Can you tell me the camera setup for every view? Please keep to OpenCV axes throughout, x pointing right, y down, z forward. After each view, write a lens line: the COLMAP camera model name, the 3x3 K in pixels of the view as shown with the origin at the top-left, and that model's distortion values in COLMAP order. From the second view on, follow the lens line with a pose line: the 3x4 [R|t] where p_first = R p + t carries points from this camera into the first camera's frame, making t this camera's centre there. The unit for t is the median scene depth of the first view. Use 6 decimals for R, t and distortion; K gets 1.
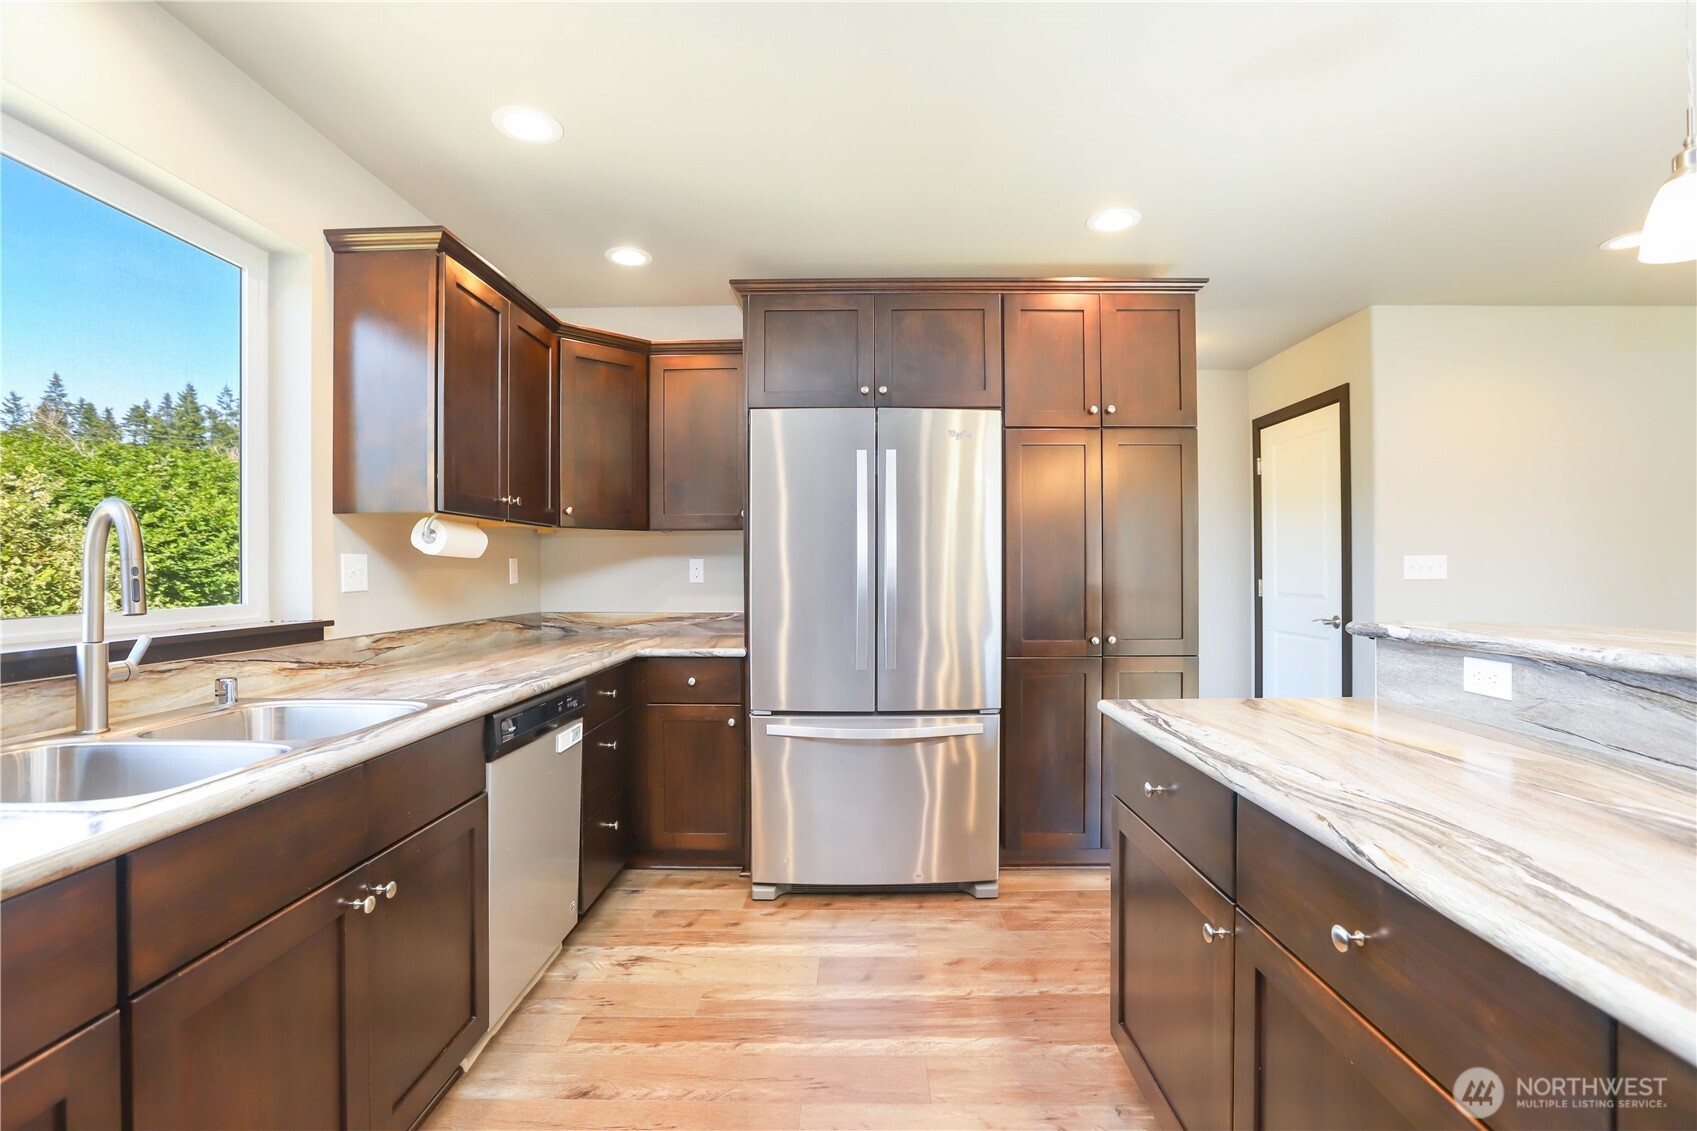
lens RADIAL K [[775.7, 0, 854.6], [0, 775.7, 564.6], [0, 0, 1]] dist [-0.025912, 0.000512]
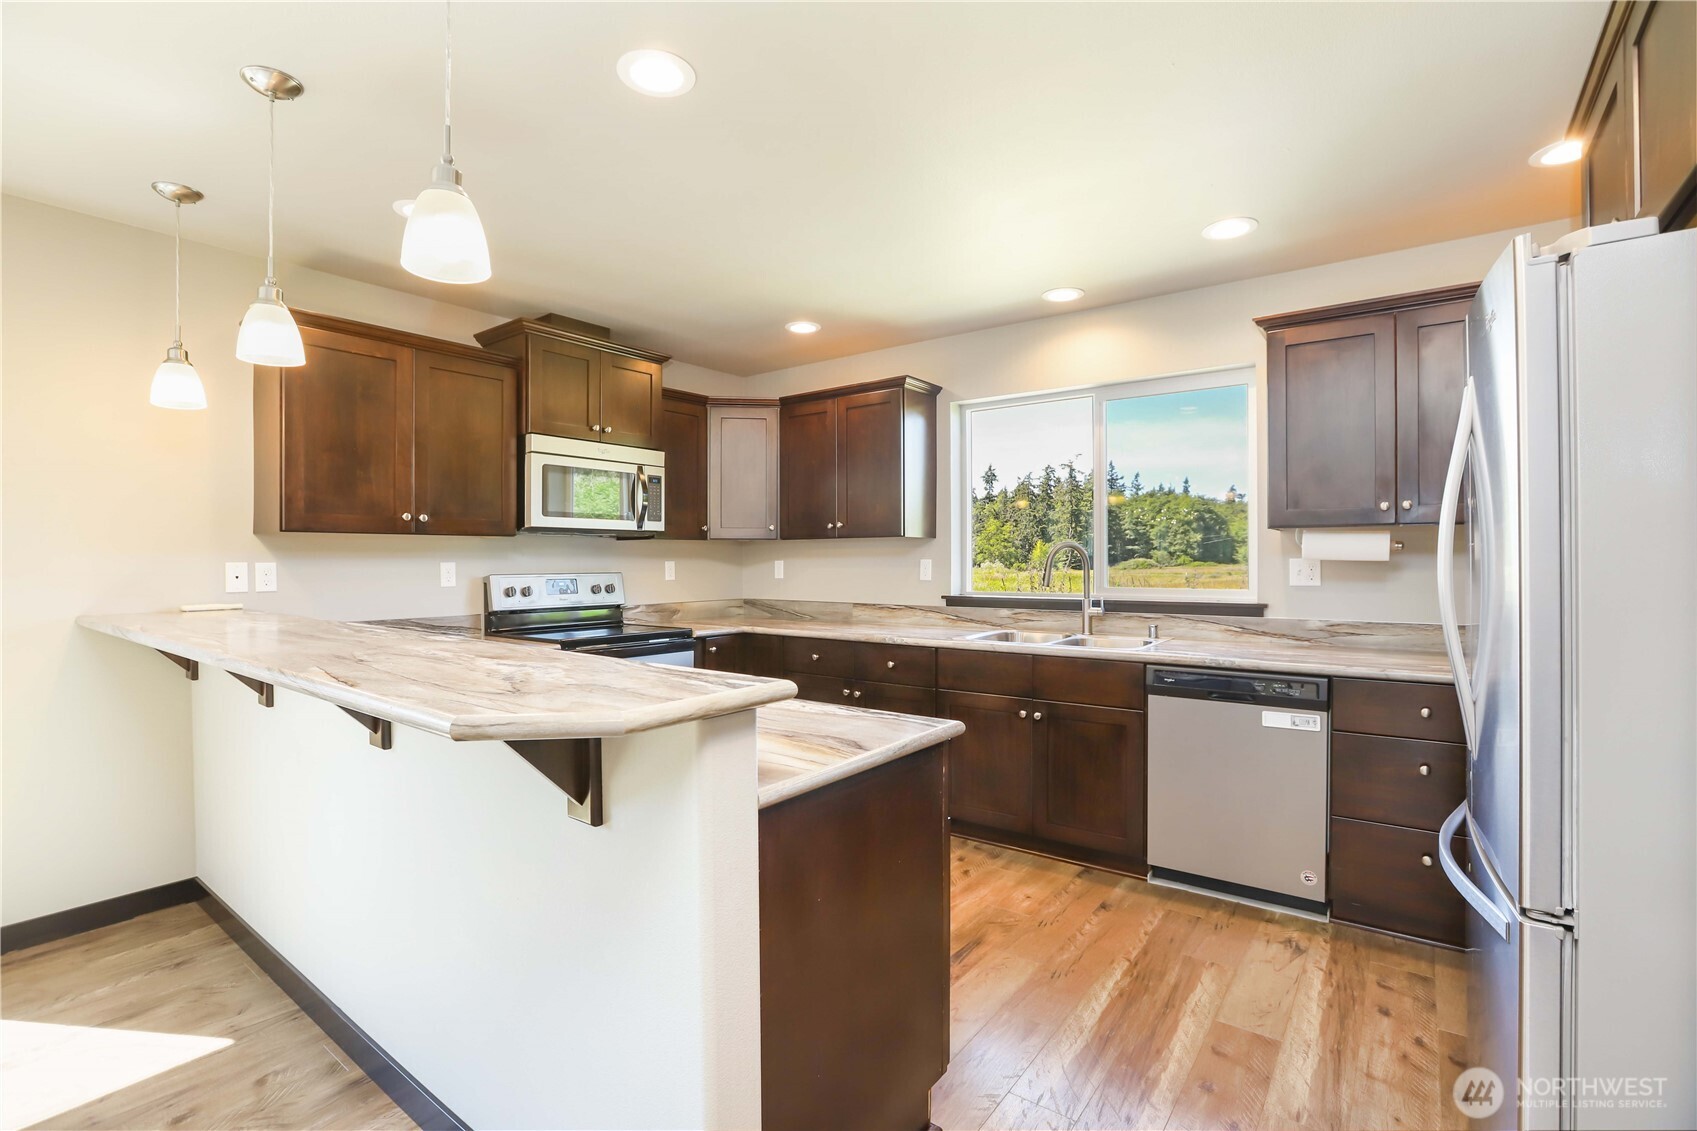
lens RADIAL K [[775.7, 0, 848.5], [0, 775.7, 561.7], [0, 0, 1]] dist [-0.025912, 0.000512]
pose [[-0.592751, 0.012890, -0.805283, 0.996594], [0.014909, 0.999876, 0.005031, -0.029018], [0.805248, -0.009024, -0.592870, 1.238732]]
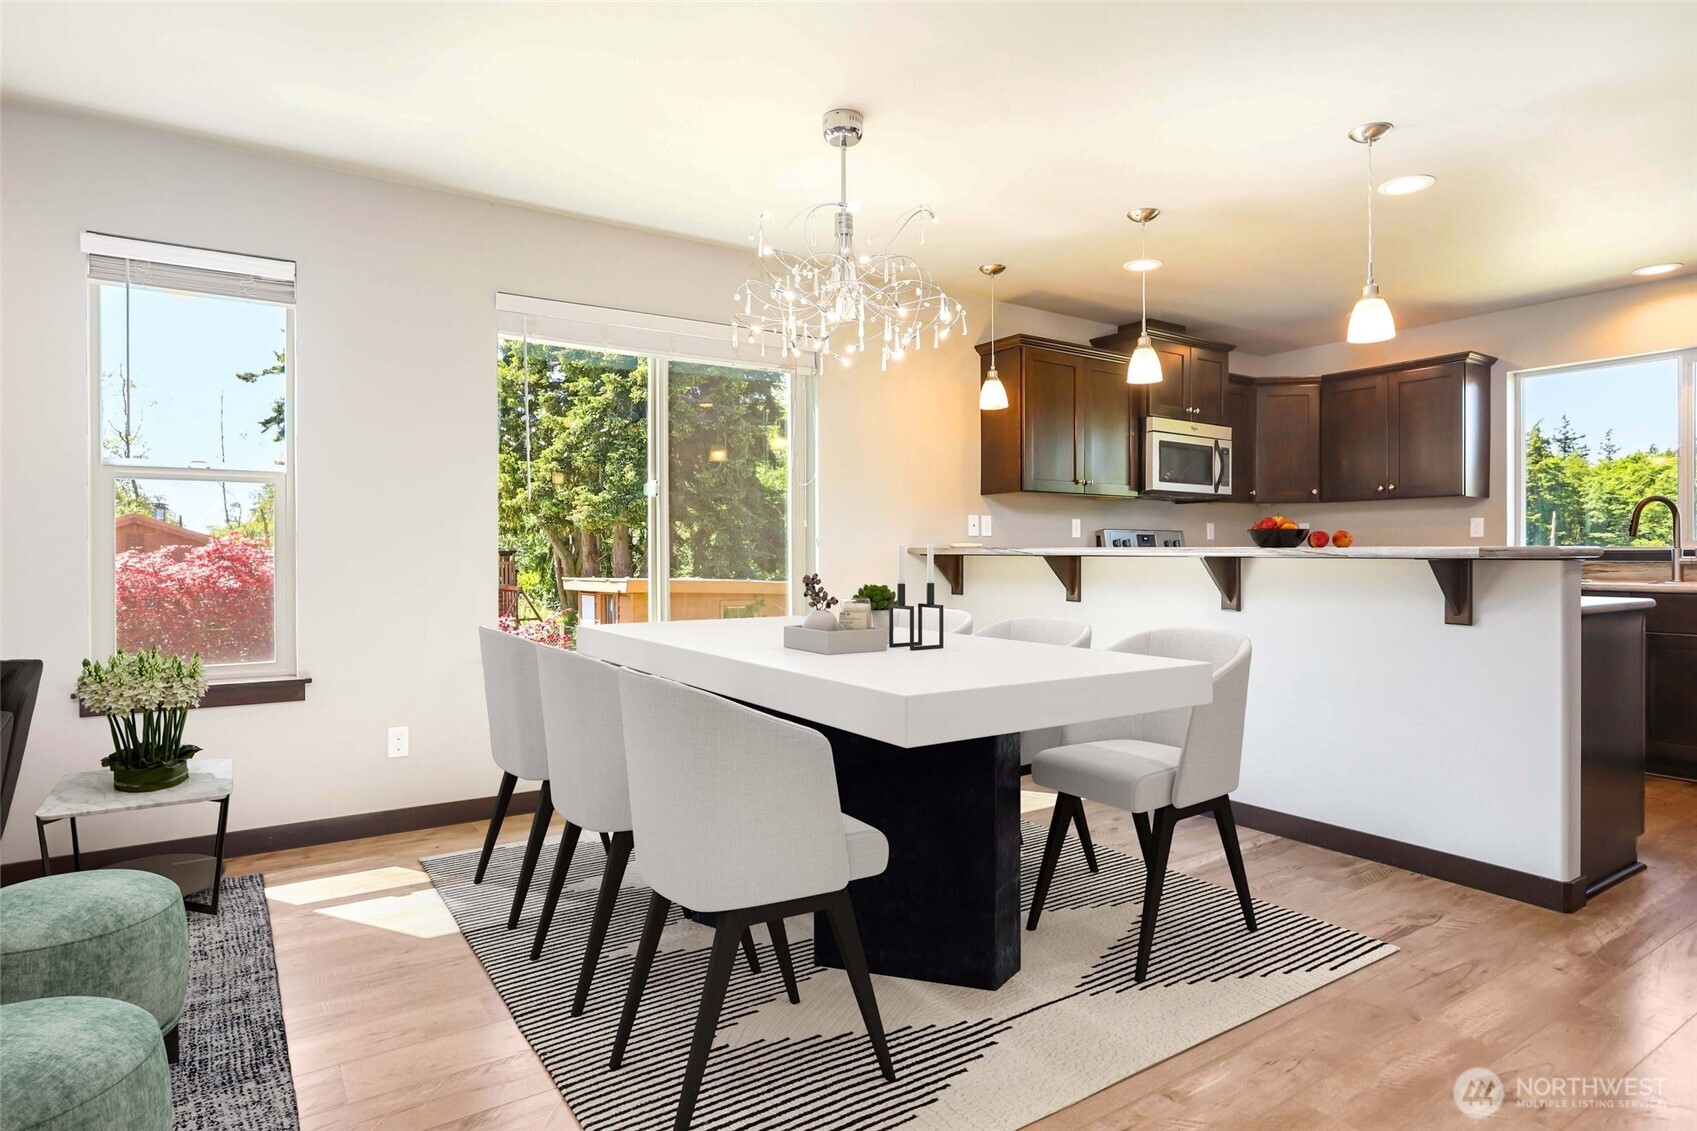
lens RADIAL K [[925.8, 0, 846.2], [0, 925.8, 555.8], [0, 0, 1]] dist [-0.006362, 0.004365]
pose [[-0.819954, 0.010467, -0.572334, 2.176511], [0.011543, 0.999932, 0.001749, 0.058407], [0.572314, -0.005172, -0.820018, 1.318813]]
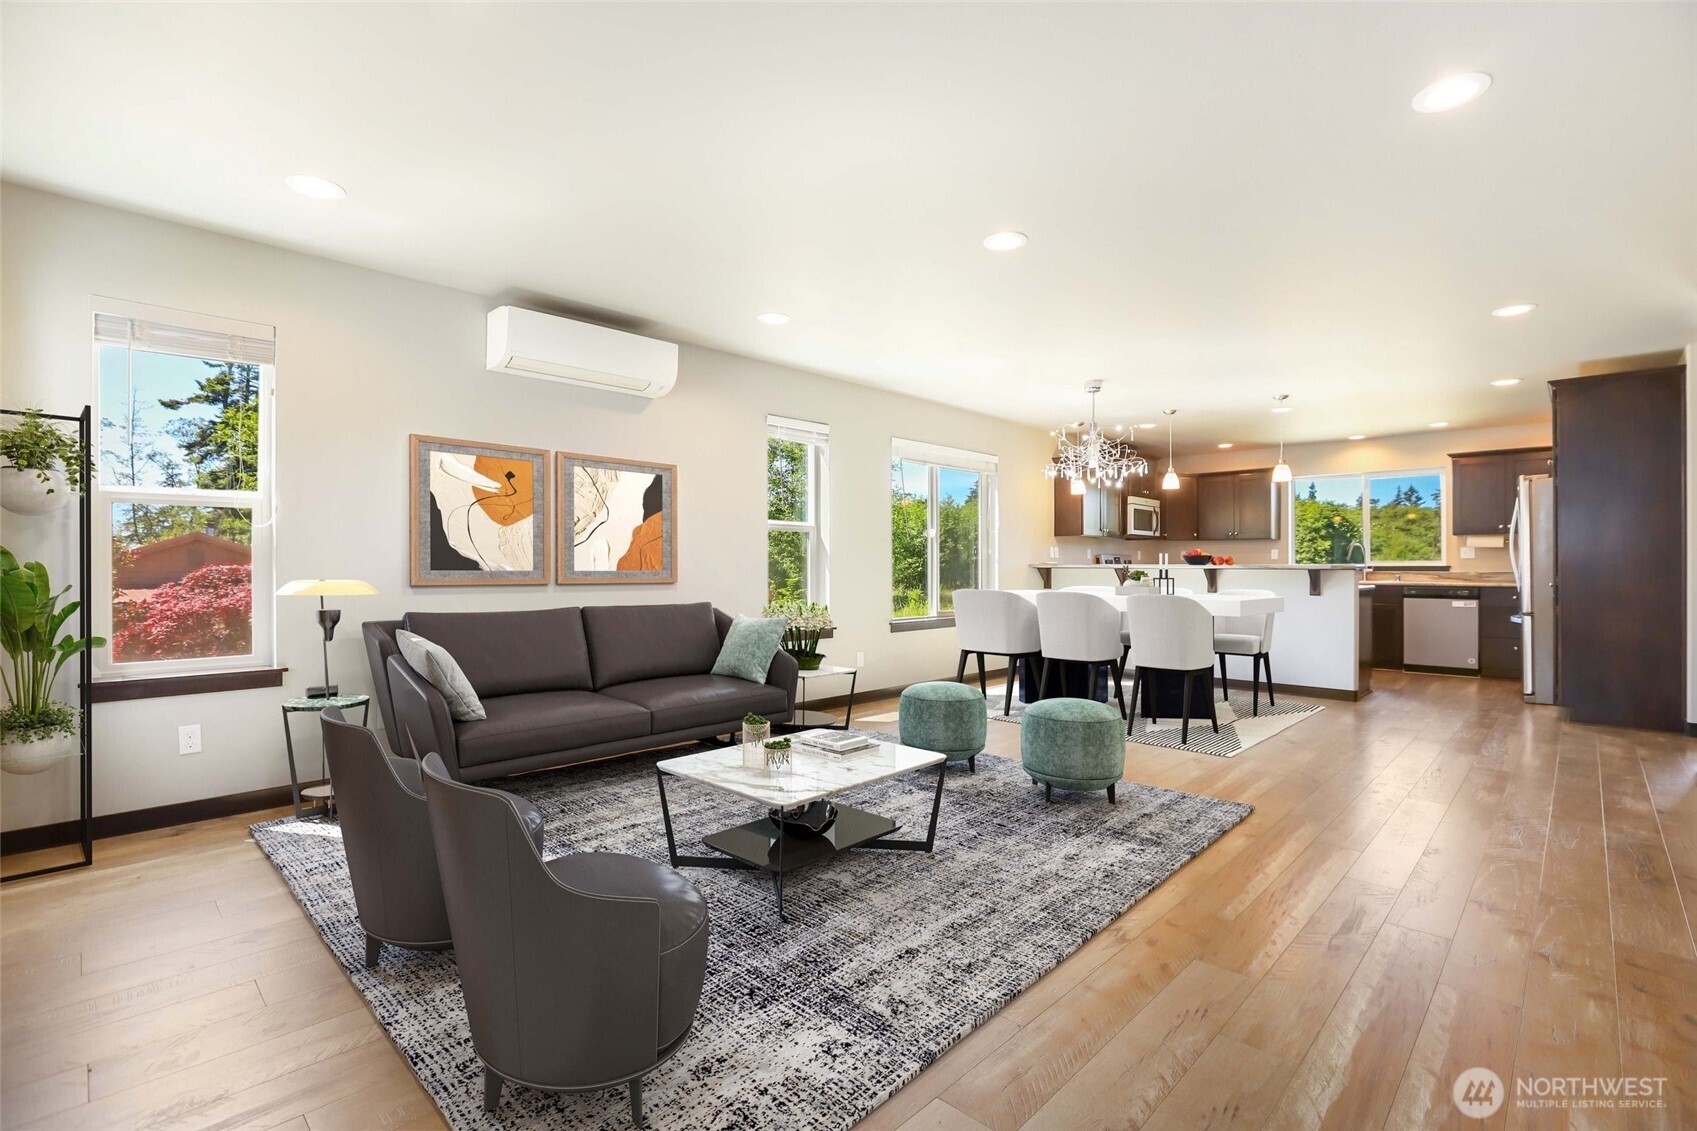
lens RADIAL K [[775.7, 0, 848.7], [0, 775.7, 567.4], [0, 0, 1]] dist [-0.025912, 0.000512]
pose [[-0.691008, 0.007856, -0.722804, 3.926441], [0.009731, 0.999951, 0.001565, 0.045599], [0.722781, -0.005952, -0.691051, 1.445714]]
